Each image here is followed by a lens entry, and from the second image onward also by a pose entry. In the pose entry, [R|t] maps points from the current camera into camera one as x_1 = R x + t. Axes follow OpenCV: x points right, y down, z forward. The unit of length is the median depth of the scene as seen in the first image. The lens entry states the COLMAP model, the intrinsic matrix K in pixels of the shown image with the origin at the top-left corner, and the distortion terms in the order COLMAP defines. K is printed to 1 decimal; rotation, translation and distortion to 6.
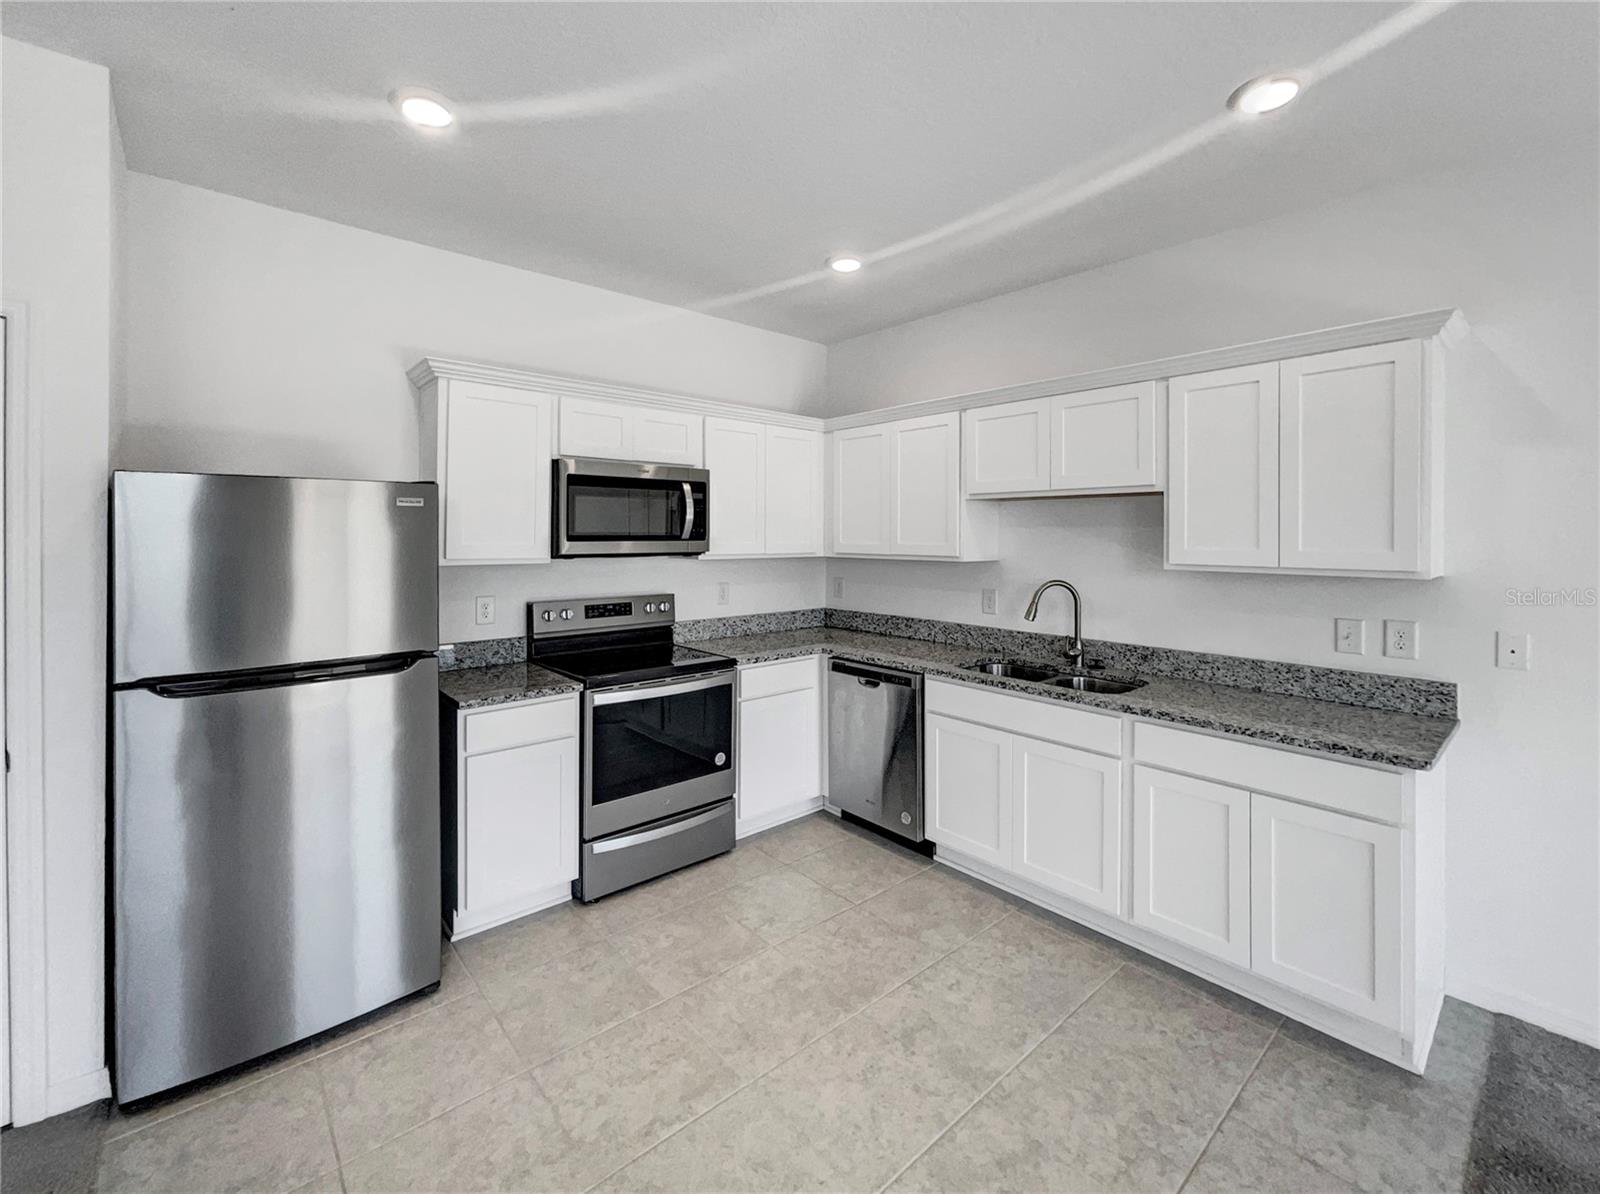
lens RADIAL K [[688.2, 0, 775.4], [0, 688.2, 535.8], [0, 0, 1]] dist [0.000003, -0.000005]
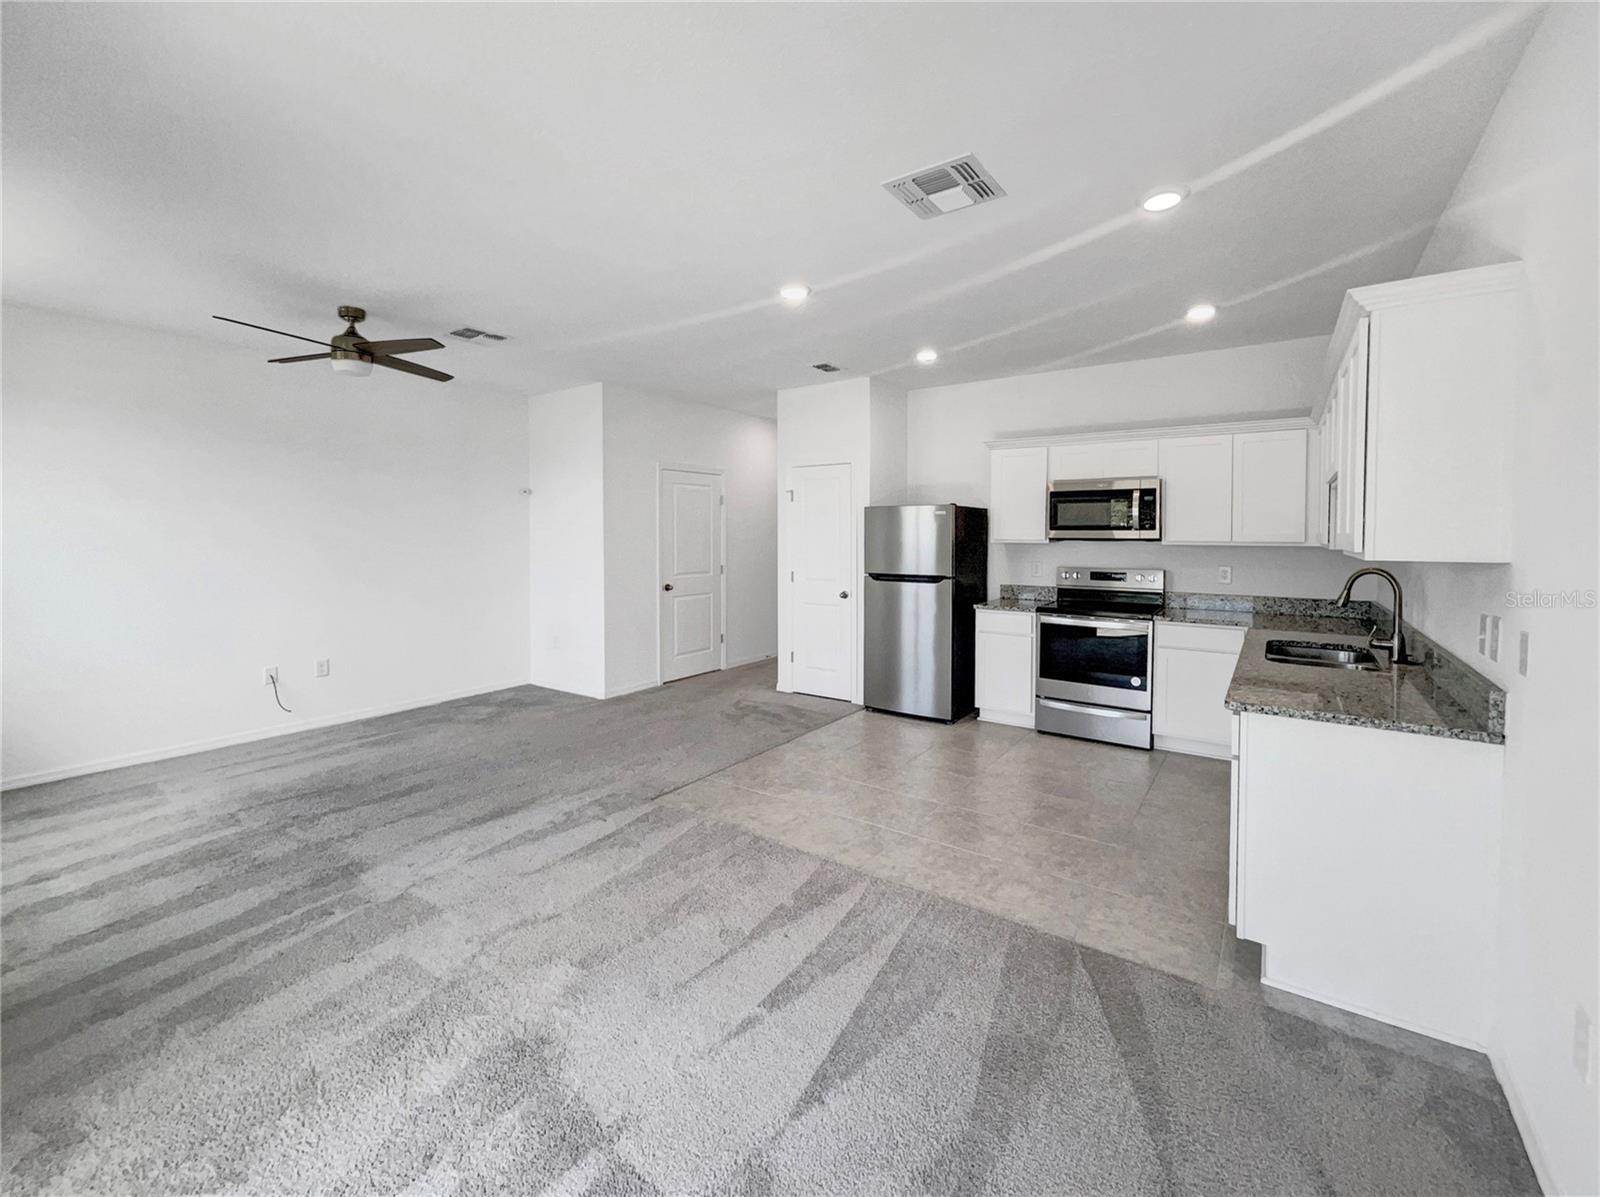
lens RADIAL K [[642.8, 0, 801.6], [0, 642.8, 551.6], [0, 0, 1]] dist [-0.031632, 0.000003]
pose [[0.246846, 0.028670, -0.968631, 1.018987], [-0.004690, 0.999586, 0.028391, 0.017221], [0.969043, -0.002466, 0.246878, -0.007521]]
